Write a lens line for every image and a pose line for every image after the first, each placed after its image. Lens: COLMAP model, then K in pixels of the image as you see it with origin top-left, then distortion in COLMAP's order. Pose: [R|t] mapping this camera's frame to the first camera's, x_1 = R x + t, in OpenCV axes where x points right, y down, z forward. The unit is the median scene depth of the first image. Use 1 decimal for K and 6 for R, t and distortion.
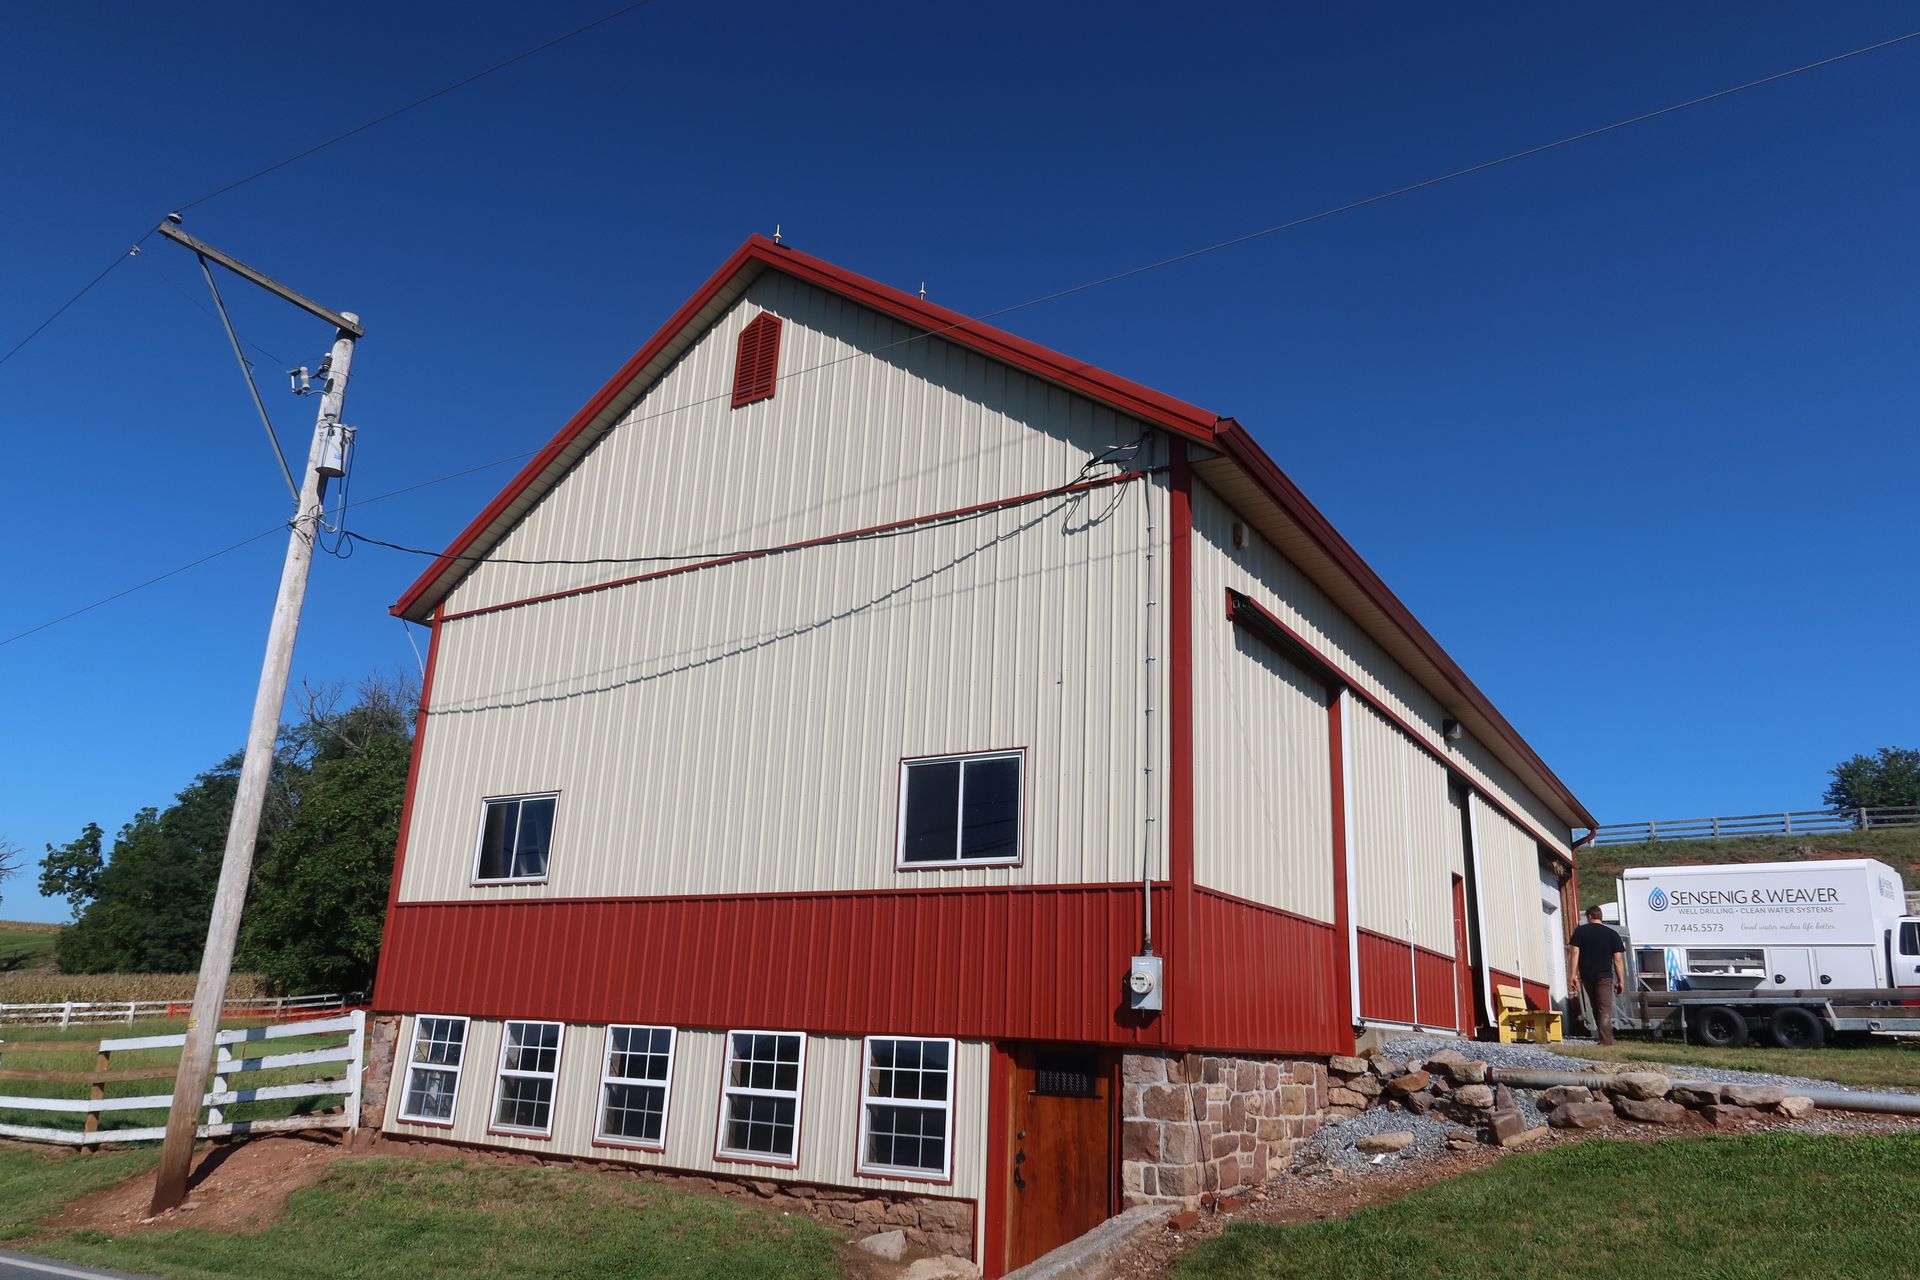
lens RADIAL K [[1417.1, 0, 960.0], [0, 1417.1, 640.0], [0, 0, 1]] dist [-0.021009, -0.001996]
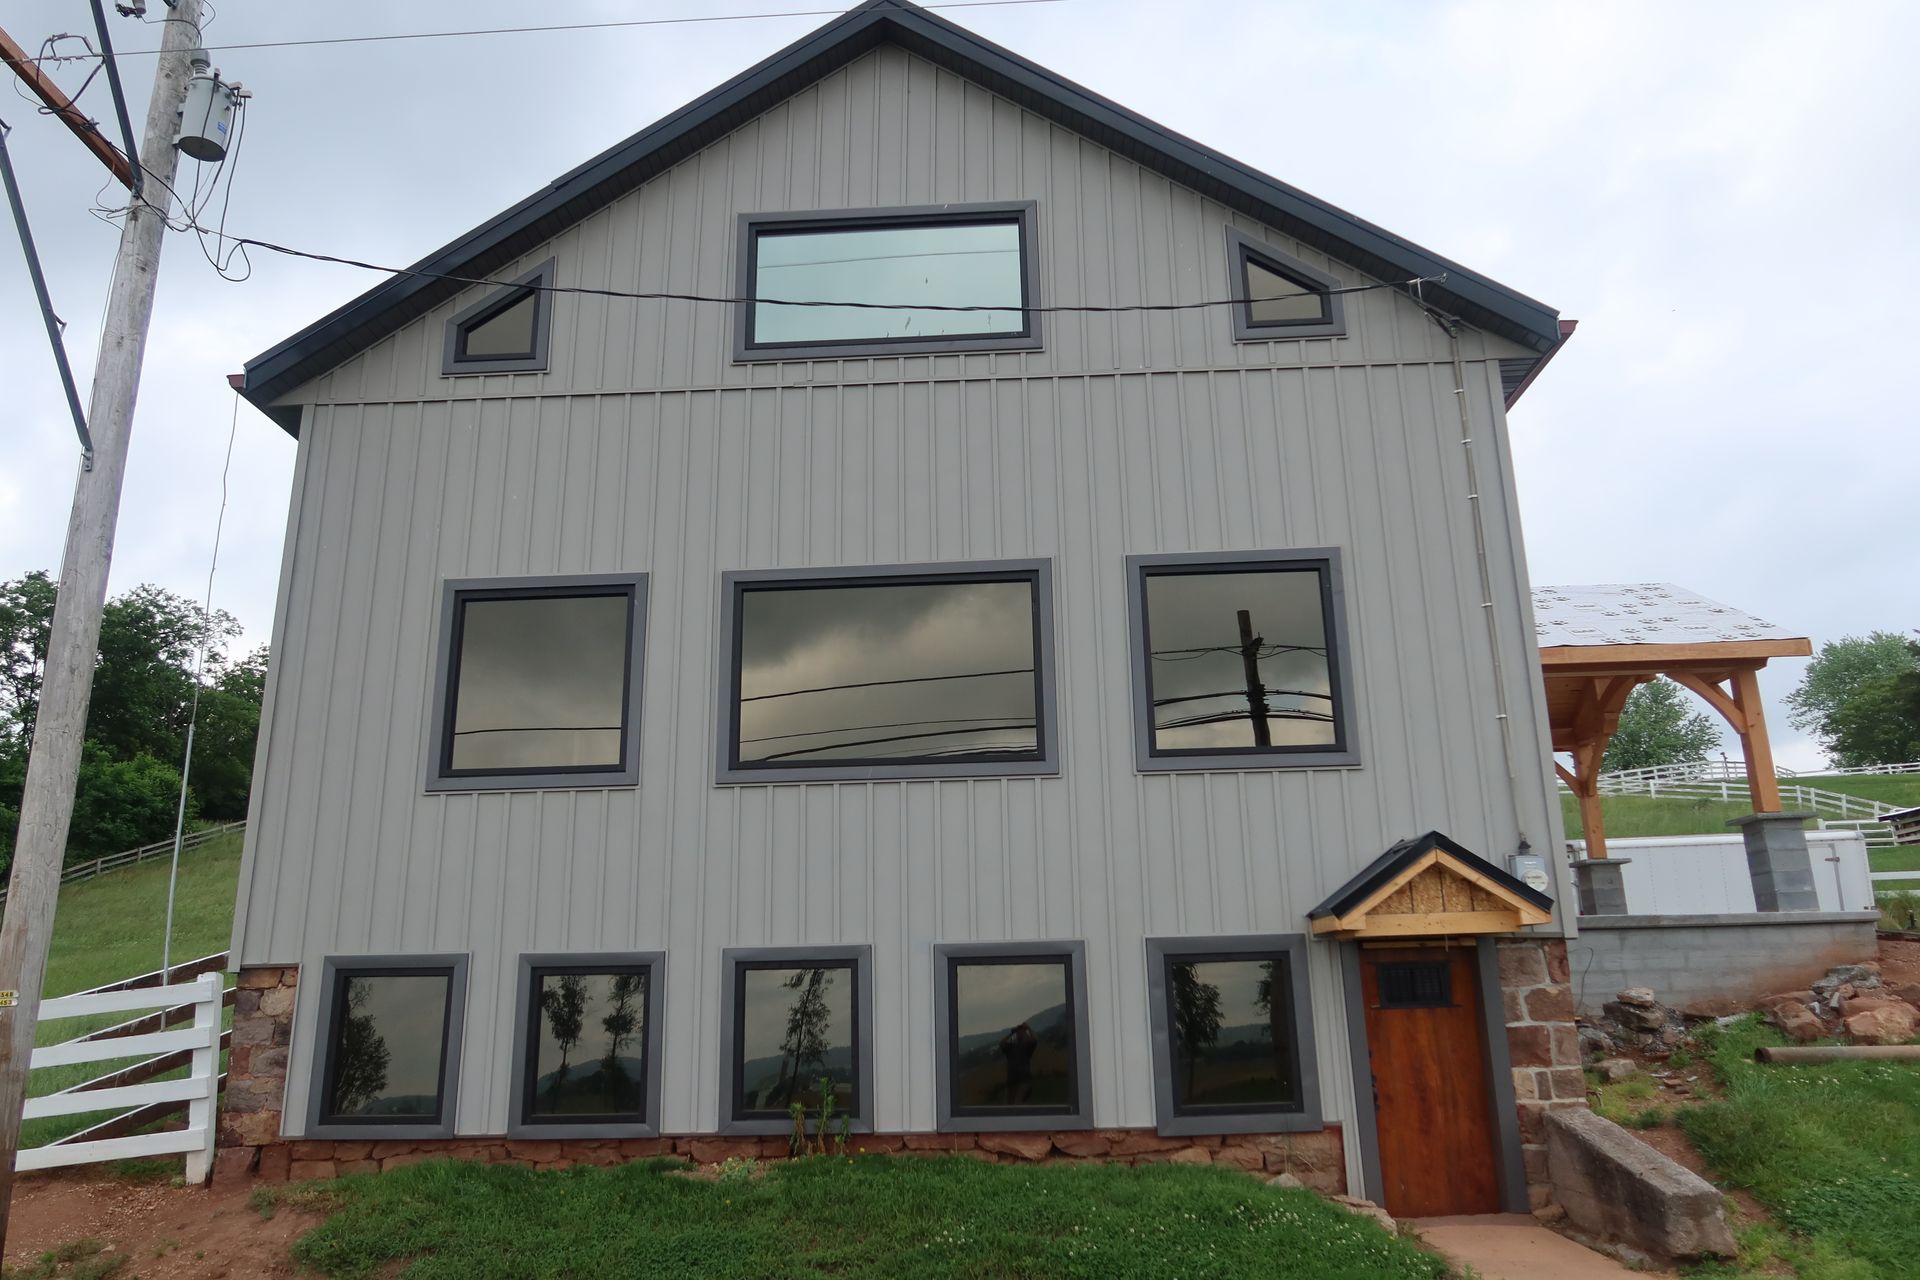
lens RADIAL K [[1417.1, 0, 960.0], [0, 1417.1, 640.0], [0, 0, 1]] dist [-0.021009, -0.001996]
pose [[0.848702, 0.084422, 0.522089, -0.697881], [-0.090037, 0.995830, -0.014663, 0.126176], [-0.521150, -0.034563, 0.852765, 0.385313]]
